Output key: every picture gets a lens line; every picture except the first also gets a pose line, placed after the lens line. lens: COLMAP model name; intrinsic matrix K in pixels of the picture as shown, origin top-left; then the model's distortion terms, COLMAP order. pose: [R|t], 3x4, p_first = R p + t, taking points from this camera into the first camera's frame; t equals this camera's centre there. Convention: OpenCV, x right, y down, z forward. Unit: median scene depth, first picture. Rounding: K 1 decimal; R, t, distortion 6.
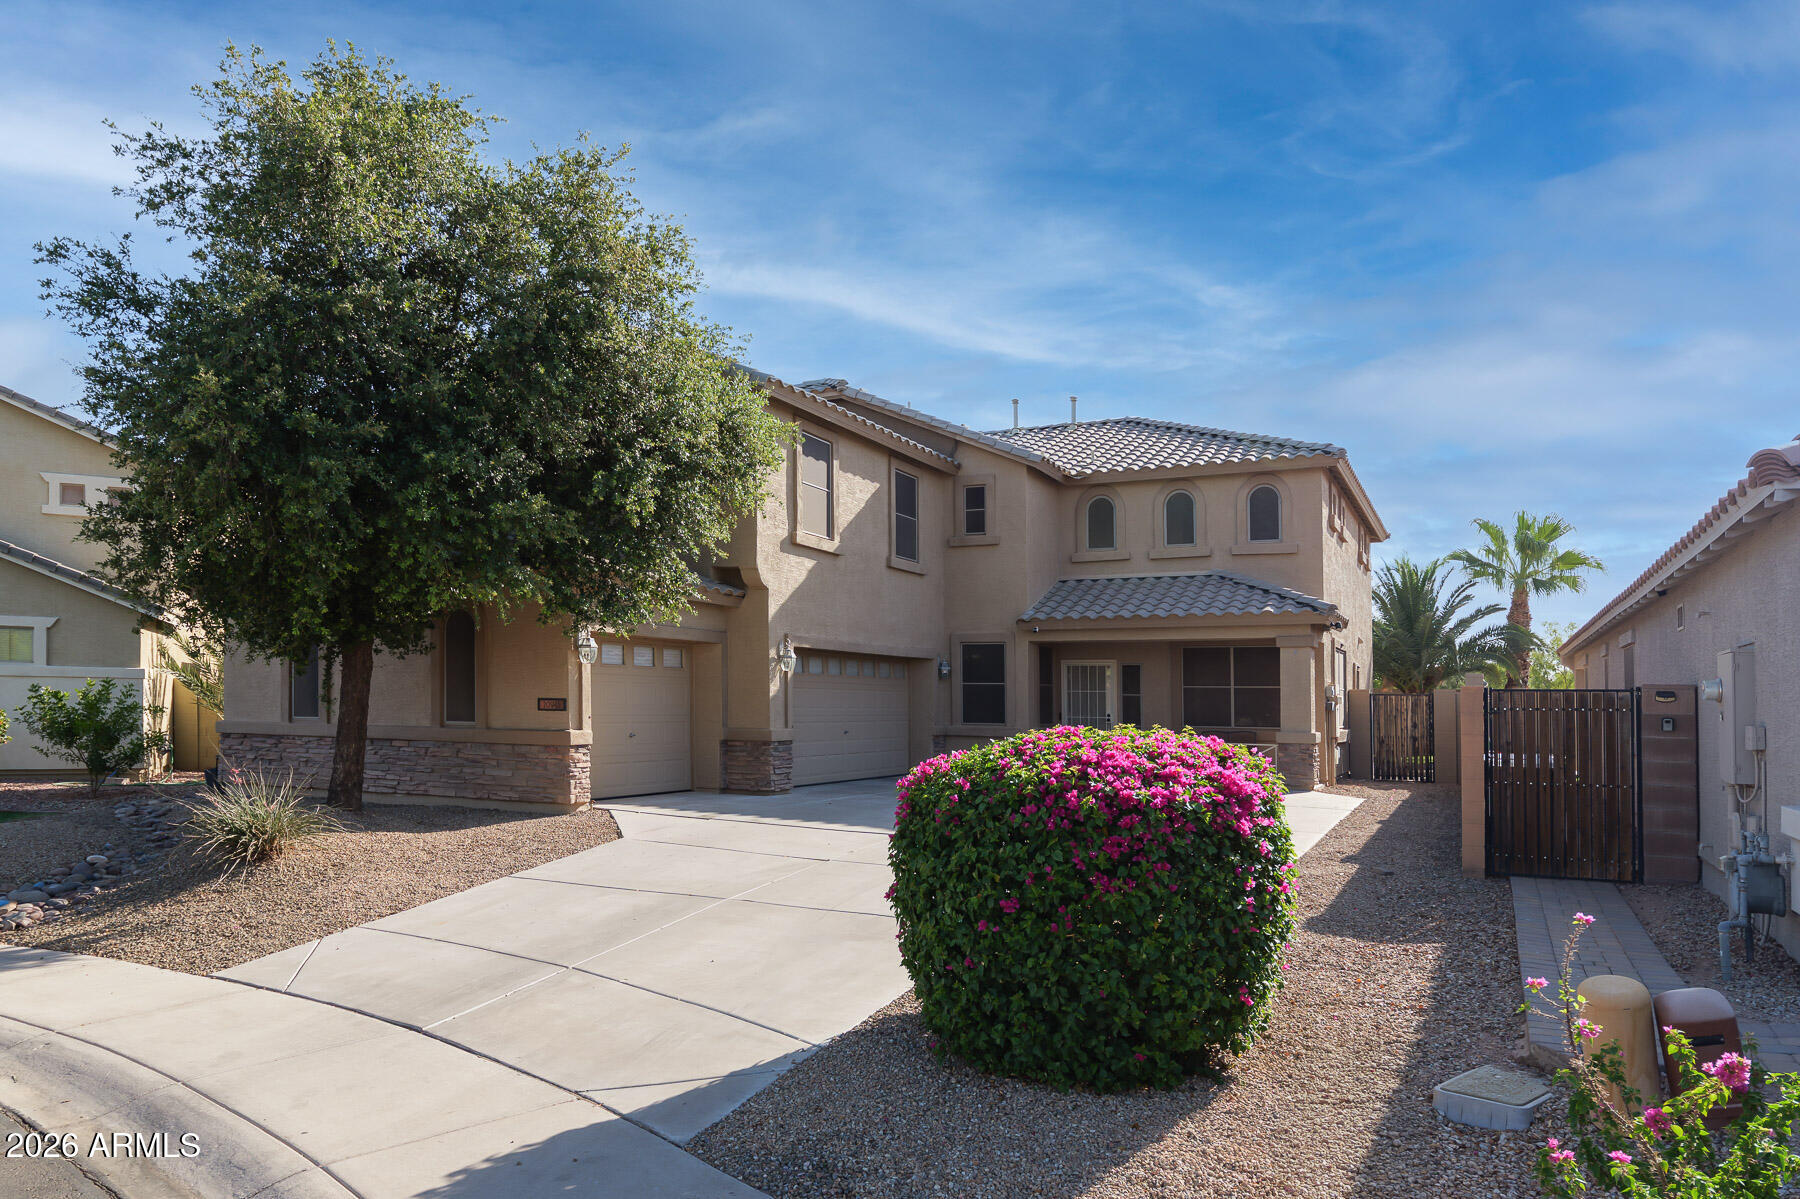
lens RADIAL K [[1008.3, 0, 924.0], [0, 1008.3, 687.7], [0, 0, 1]] dist [-0.000845, -0.000051]
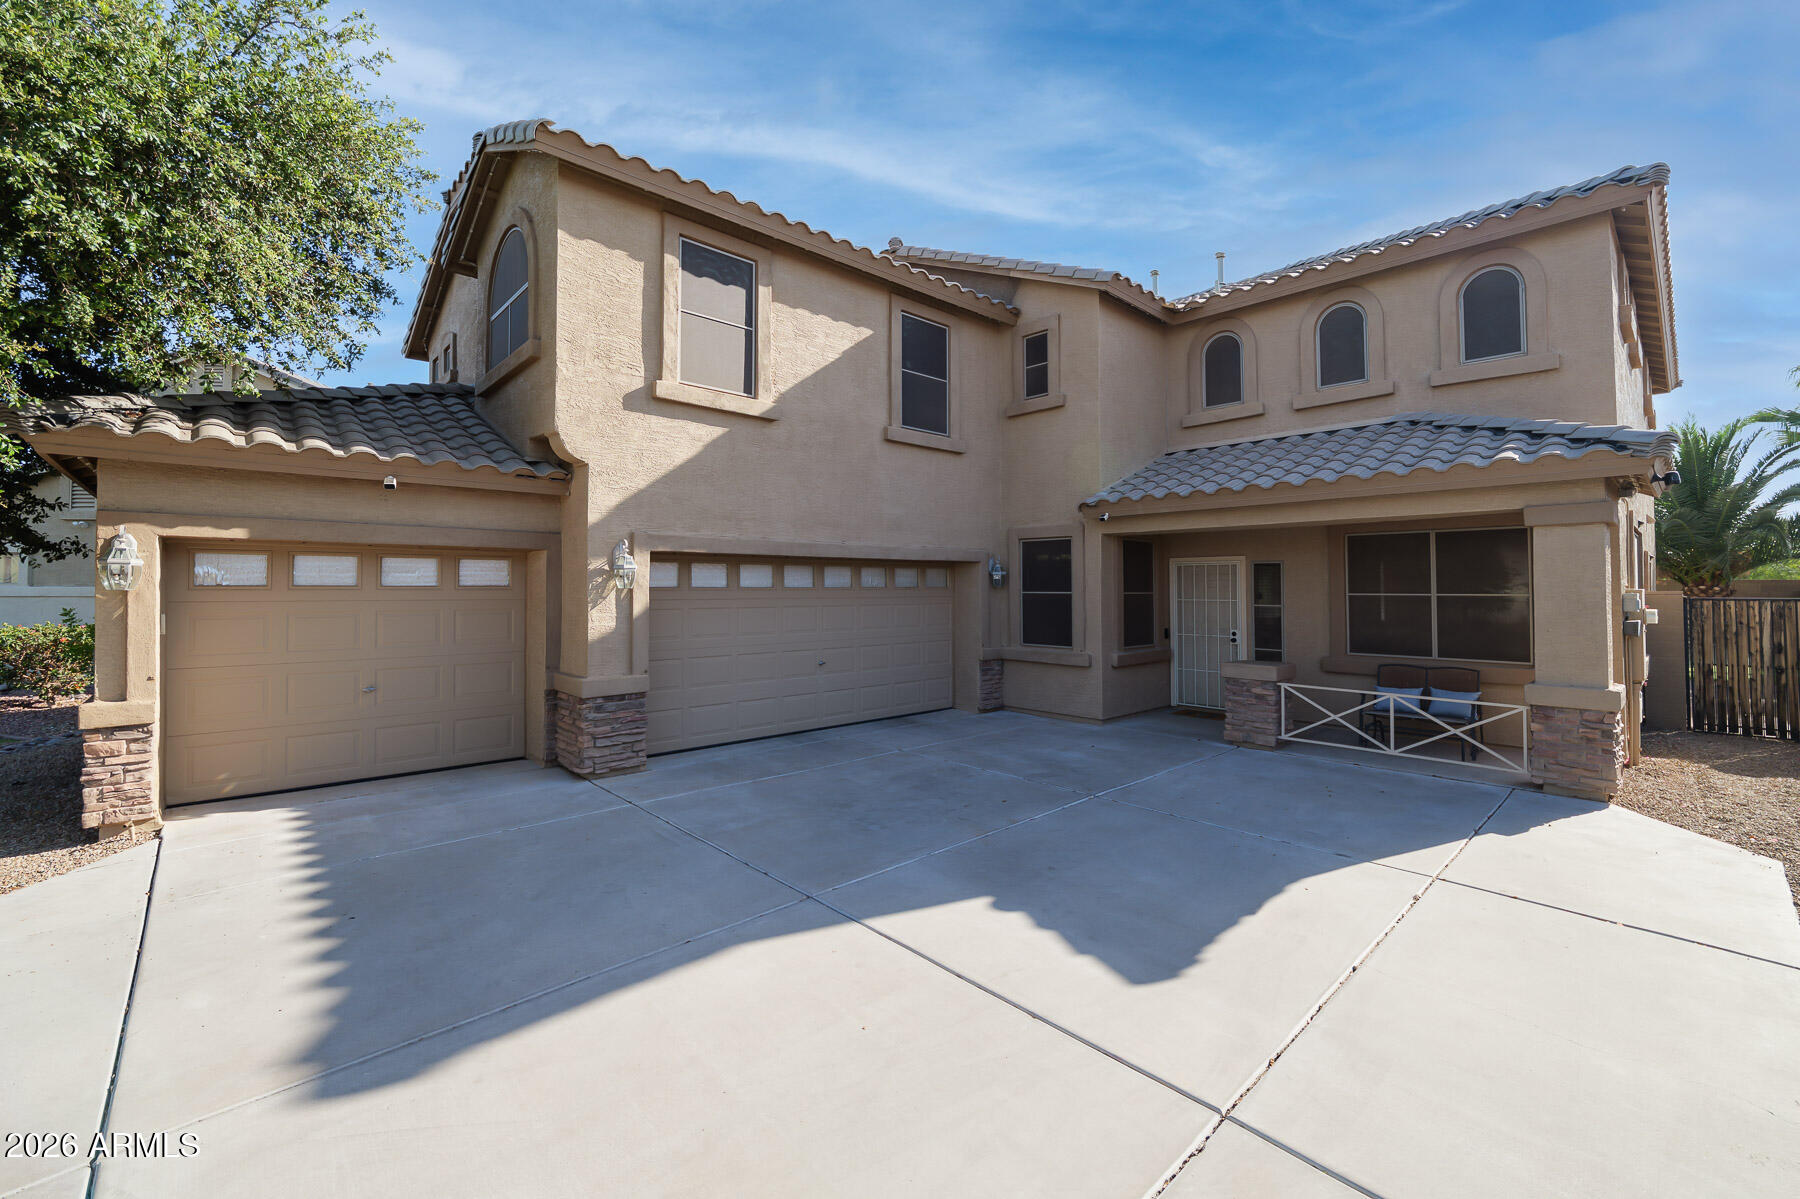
lens RADIAL K [[740.8, 0, 897.0], [0, 740.8, 593.3], [0, 0, 1]] dist [-0.010751, -0.000455]
pose [[0.940664, -0.010175, -0.339186, 0.147076], [0.015374, 0.999802, 0.012645, -0.012691], [0.338990, -0.017110, 0.940634, 0.455321]]
